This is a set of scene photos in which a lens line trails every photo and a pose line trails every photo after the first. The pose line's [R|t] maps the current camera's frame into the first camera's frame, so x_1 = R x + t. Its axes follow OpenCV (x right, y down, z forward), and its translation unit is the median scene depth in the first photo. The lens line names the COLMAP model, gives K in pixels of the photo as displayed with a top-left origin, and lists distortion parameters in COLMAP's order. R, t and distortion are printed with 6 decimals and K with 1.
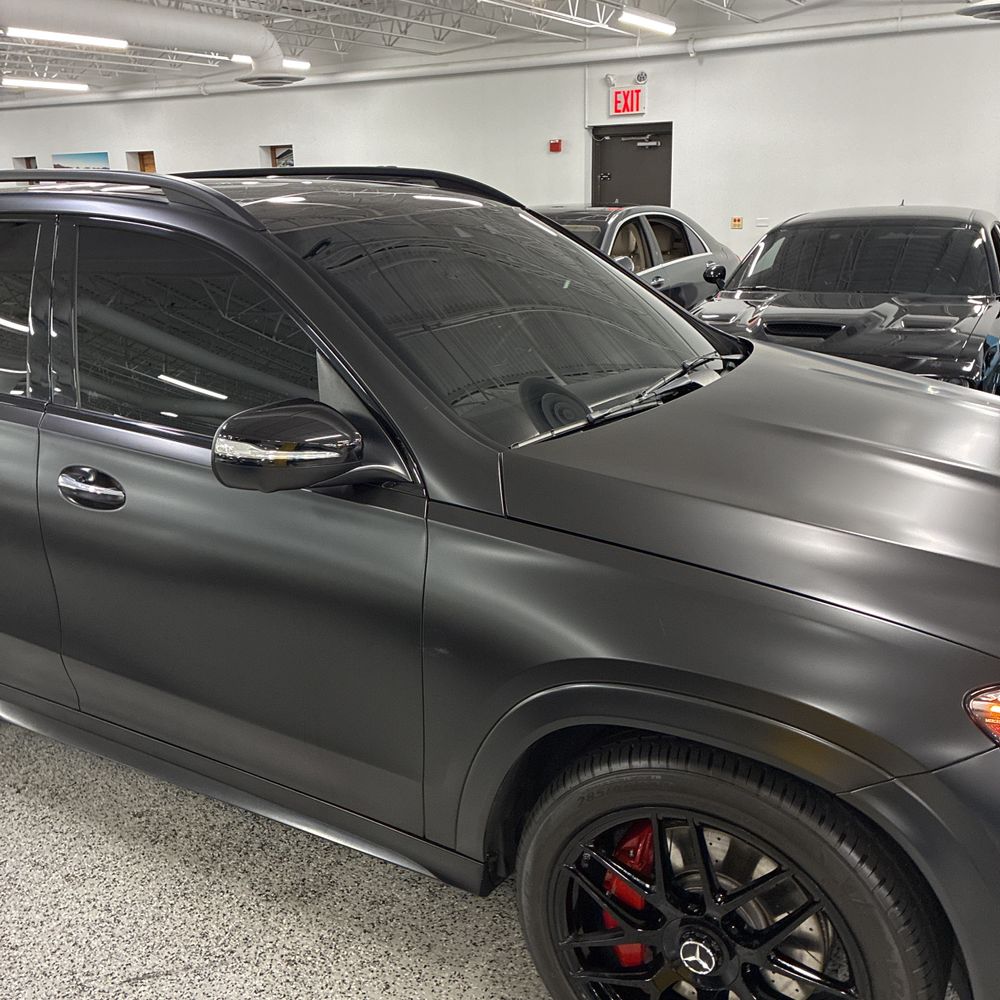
lens RADIAL K [[1011.2, 0, 485.8], [0, 1011.2, 499.9], [0, 0, 1]] dist [0.013188, 0.020298]
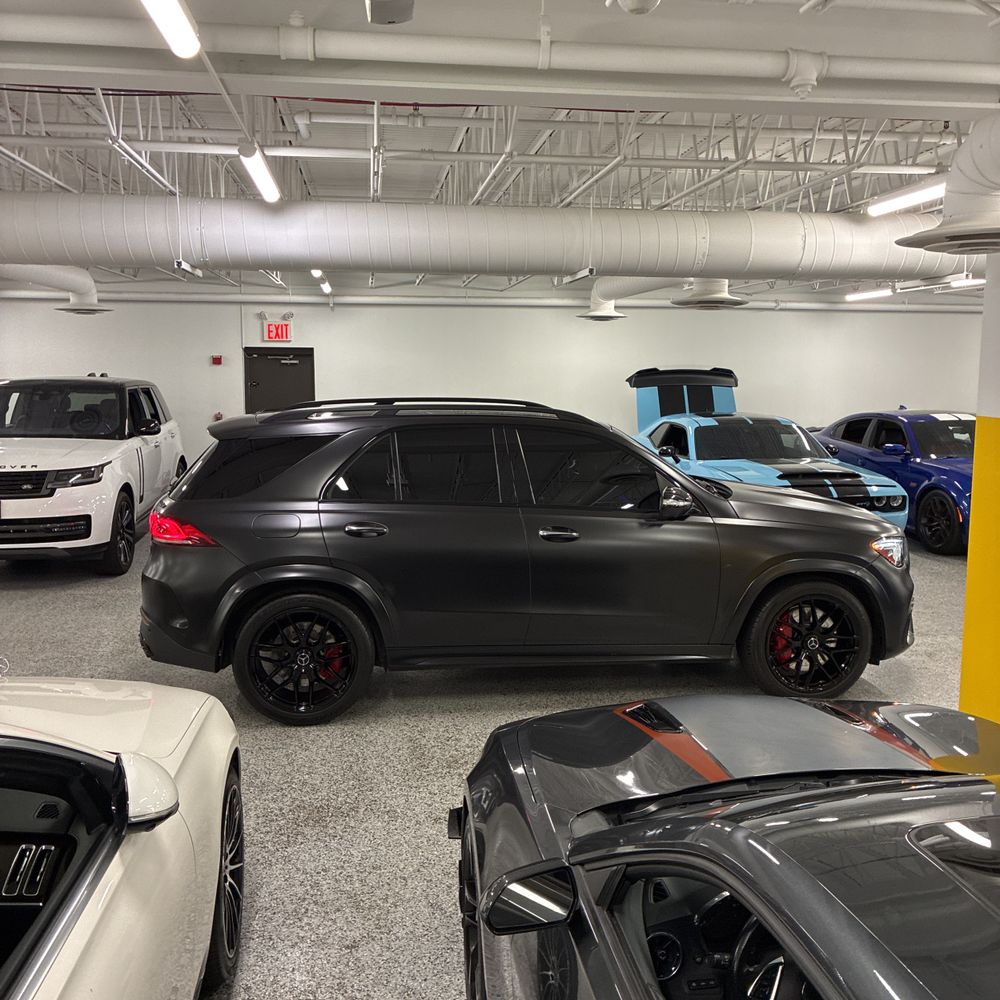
lens RADIAL K [[1021.5, 0, 502.0], [0, 1021.5, 468.3], [0, 0, 1]] dist [0.008147, 0.000075]
pose [[0.795183, -0.029213, 0.605665, -0.459299], [0.156154, 0.975016, -0.157988, 0.046559], [-0.585918, 0.220206, 0.779878, -0.197850]]
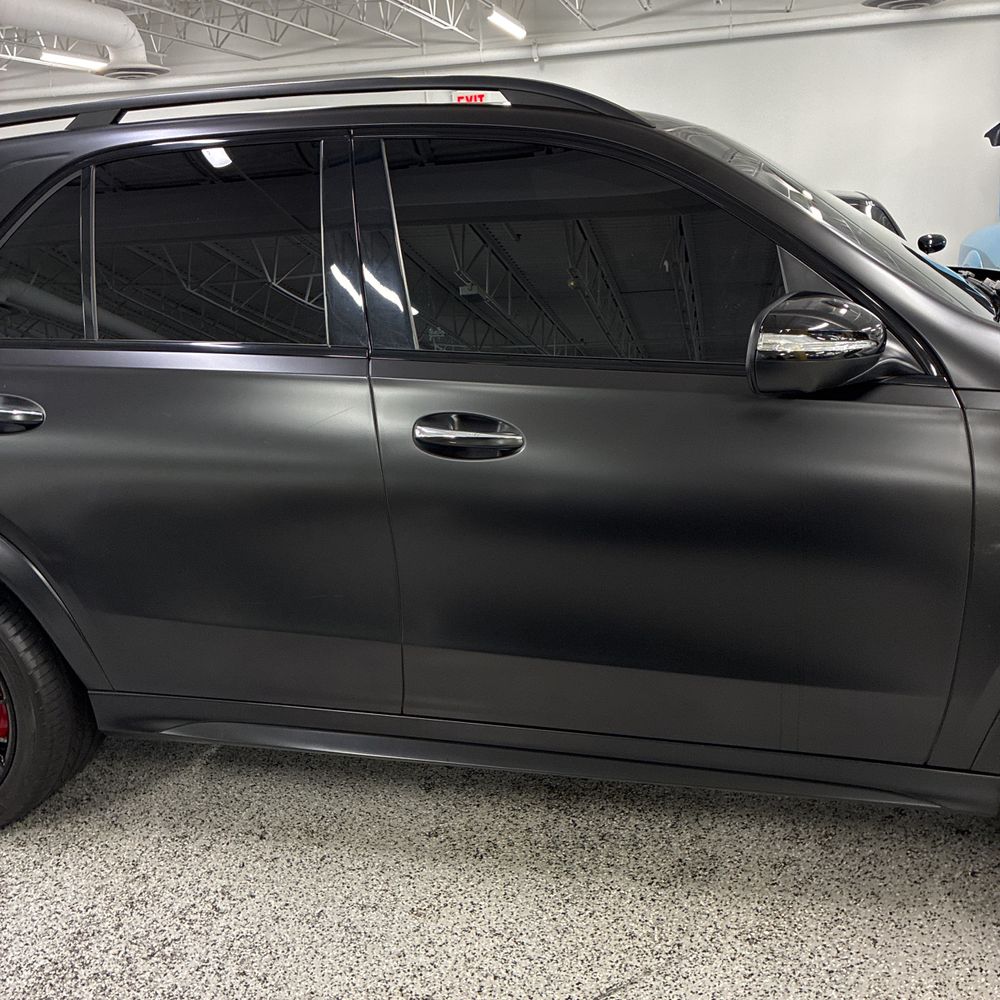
lens RADIAL K [[1012.9, 0, 500.0], [0, 1012.9, 500.0], [0, 0, 1]] dist [0.017733, 0.014622]
pose [[0.959585, -0.100088, 0.263018, -0.138438], [0.108248, 0.993984, -0.016683, 0.014070], [-0.259766, 0.044480, 0.964647, 0.040672]]
